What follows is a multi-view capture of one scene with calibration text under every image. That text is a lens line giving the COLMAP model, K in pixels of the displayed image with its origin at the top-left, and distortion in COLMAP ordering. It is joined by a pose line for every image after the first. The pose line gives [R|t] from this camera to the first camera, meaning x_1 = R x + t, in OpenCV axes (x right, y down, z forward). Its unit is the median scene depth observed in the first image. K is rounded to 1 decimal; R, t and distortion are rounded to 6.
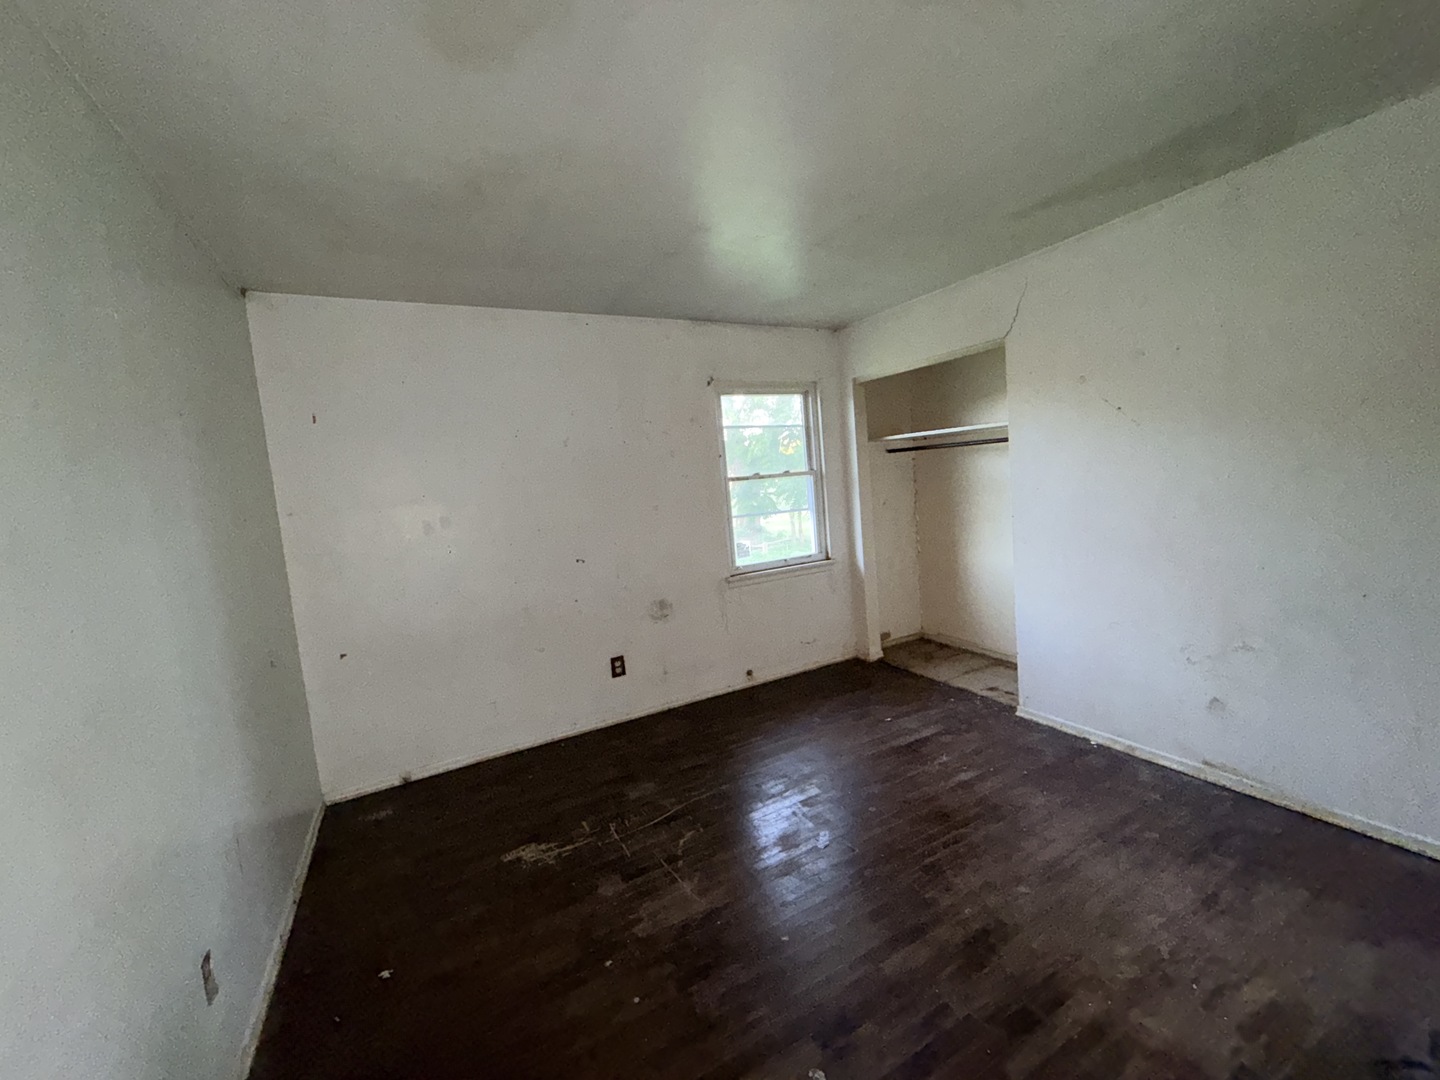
lens RADIAL K [[576.0, 0, 712.9], [0, 576.0, 536.7], [0, 0, 1]] dist [-0.001994, 0.000177]
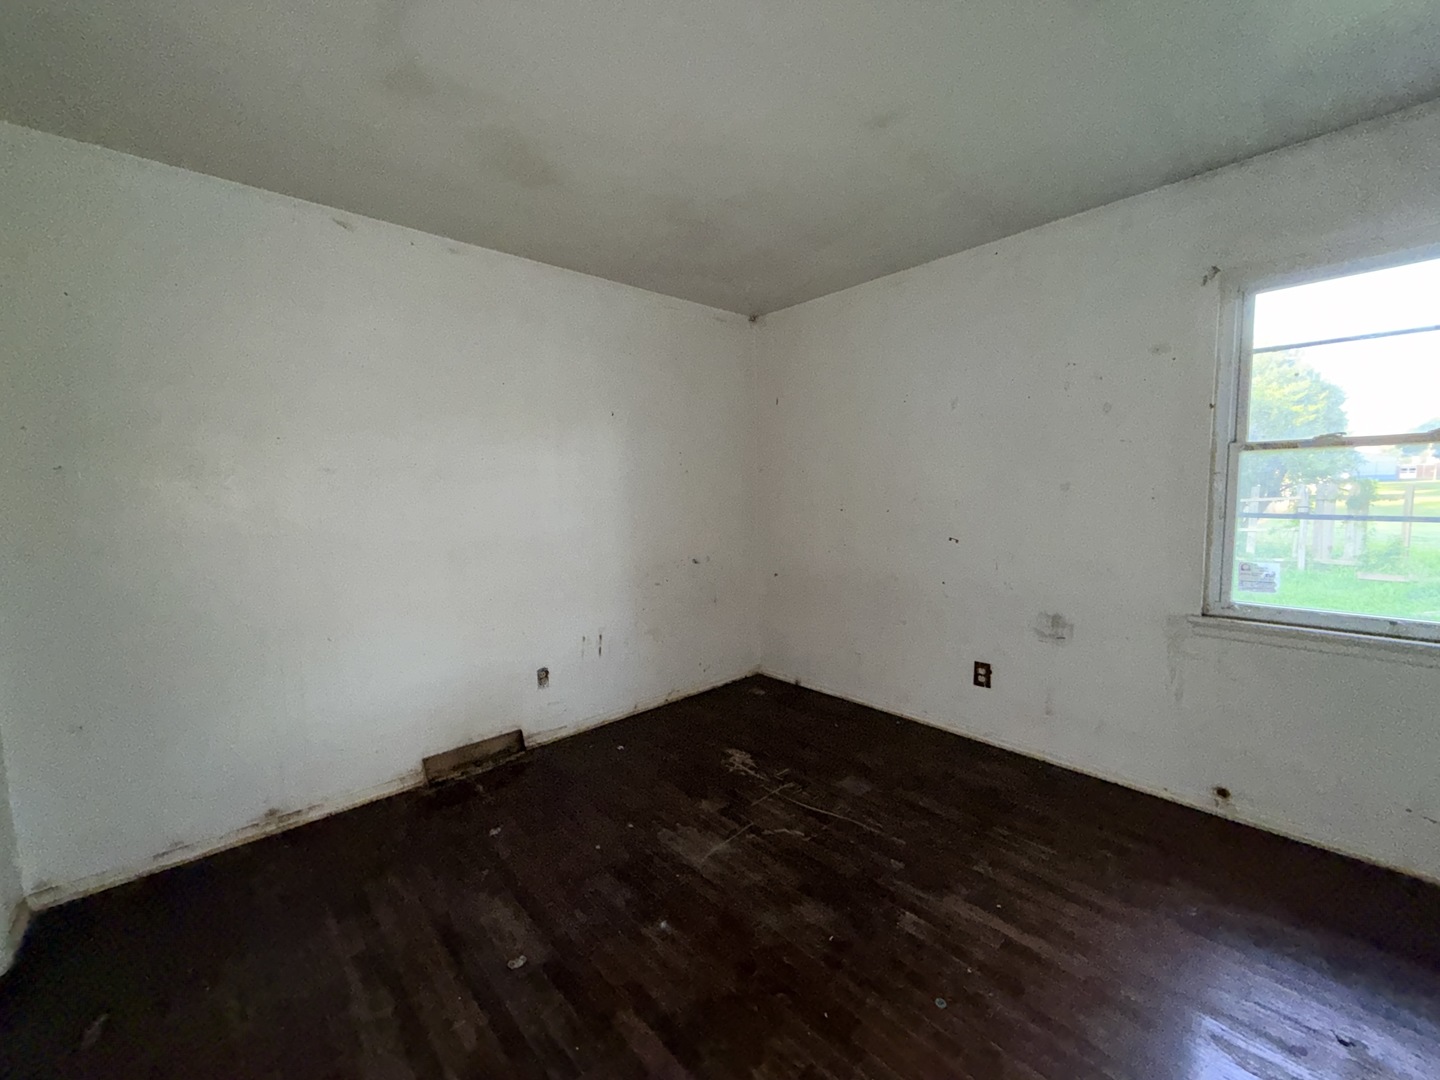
lens RADIAL K [[576.0, 0, 717.0], [0, 576.0, 536.9], [0, 0, 1]] dist [-0.001994, 0.000177]
pose [[0.238214, 0.159380, -0.958046, 0.502659], [-0.088756, 0.985888, 0.141943, -0.052623], [0.967149, 0.051219, 0.248998, 0.414341]]
